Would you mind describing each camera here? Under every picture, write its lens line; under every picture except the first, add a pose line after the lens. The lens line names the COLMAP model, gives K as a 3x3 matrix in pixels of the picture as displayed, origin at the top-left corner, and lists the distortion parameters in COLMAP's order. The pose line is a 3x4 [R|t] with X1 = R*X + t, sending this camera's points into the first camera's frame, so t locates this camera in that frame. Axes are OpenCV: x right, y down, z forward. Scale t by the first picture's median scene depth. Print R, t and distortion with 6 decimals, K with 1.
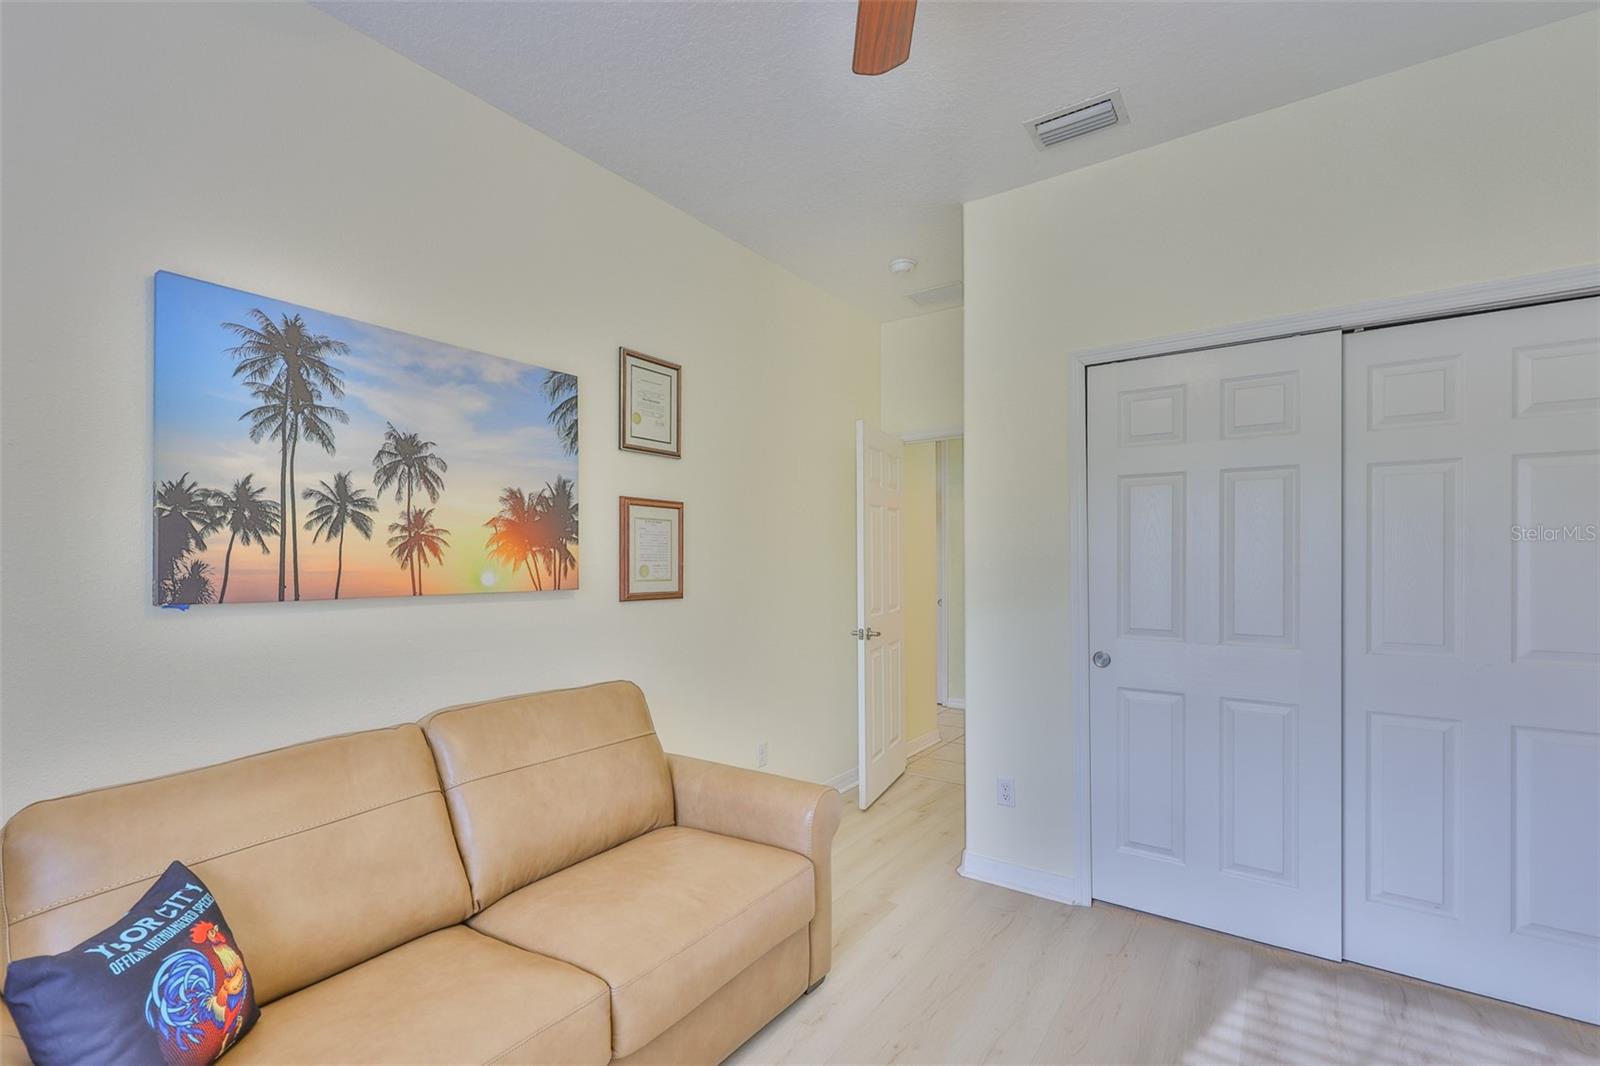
lens RADIAL K [[696.1, 0, 802.2], [0, 696.1, 557.4], [0, 0, 1]] dist [-0.000545, -0.000644]
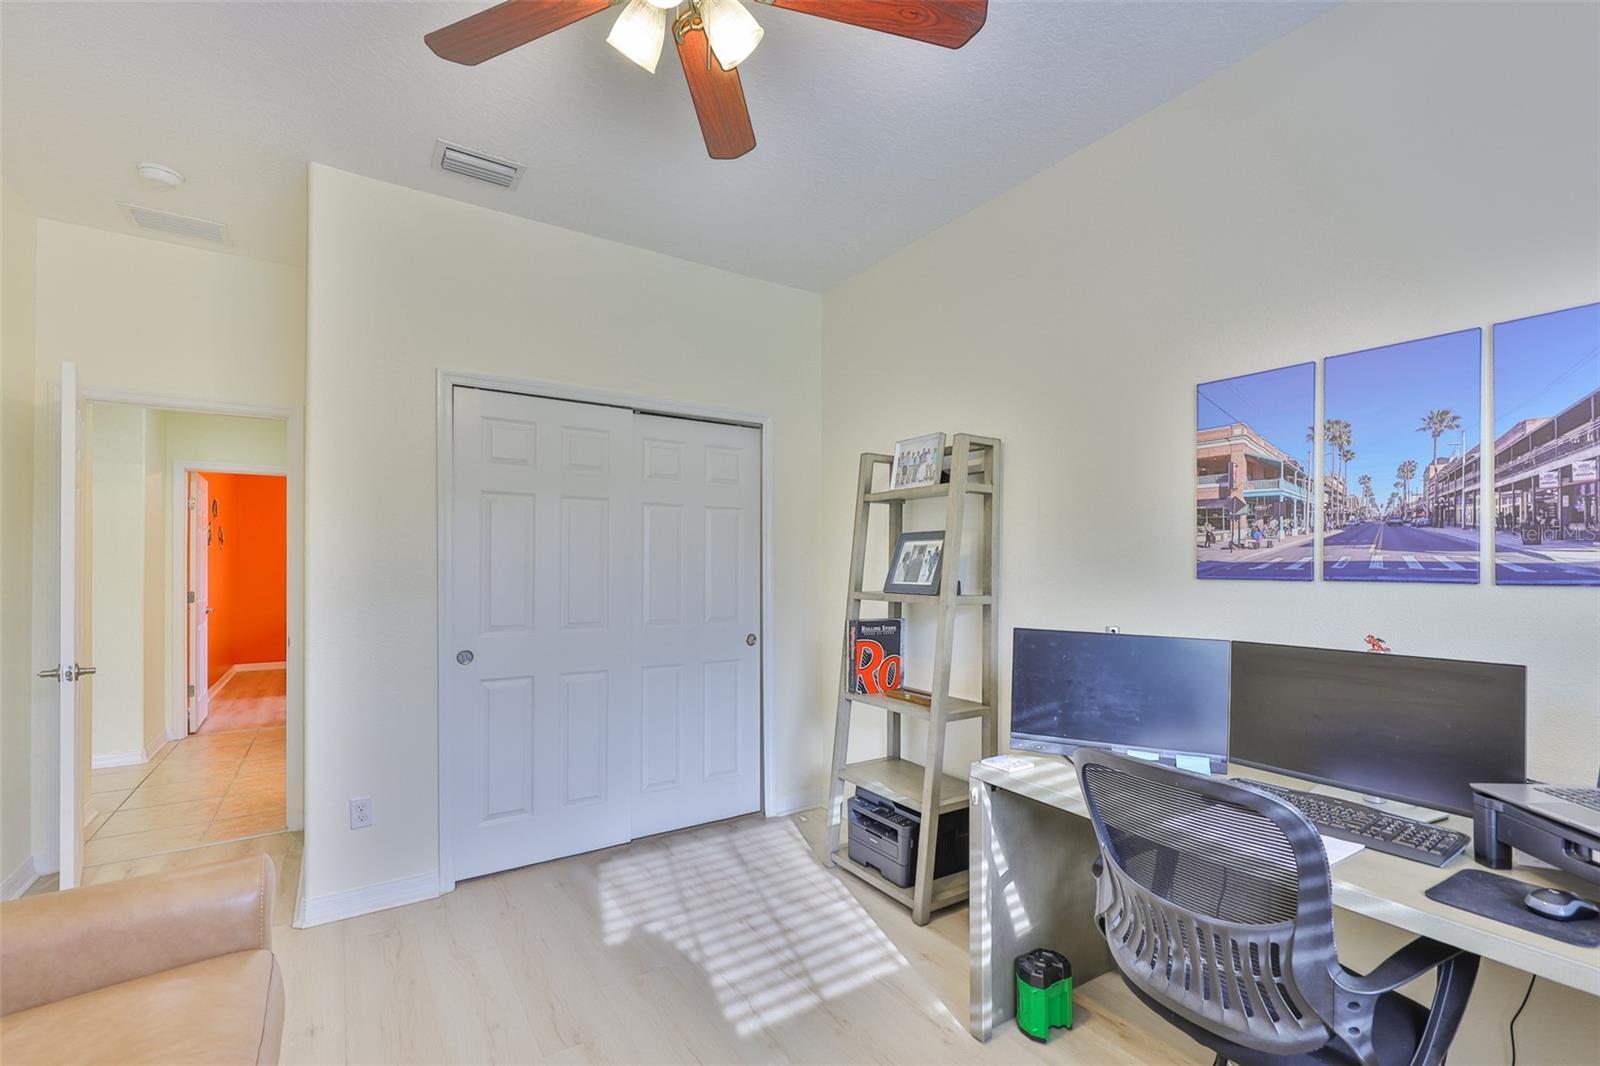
lens RADIAL K [[673.5, 0, 786.1], [0, 673.5, 556.5], [0, 0, 1]] dist [-0.000664, 0.000005]
pose [[0.385148, 0.011628, 0.922782, -0.443463], [-0.005008, 0.999932, -0.010510, -0.003382], [-0.922841, -0.000574, 0.385180, 0.163312]]
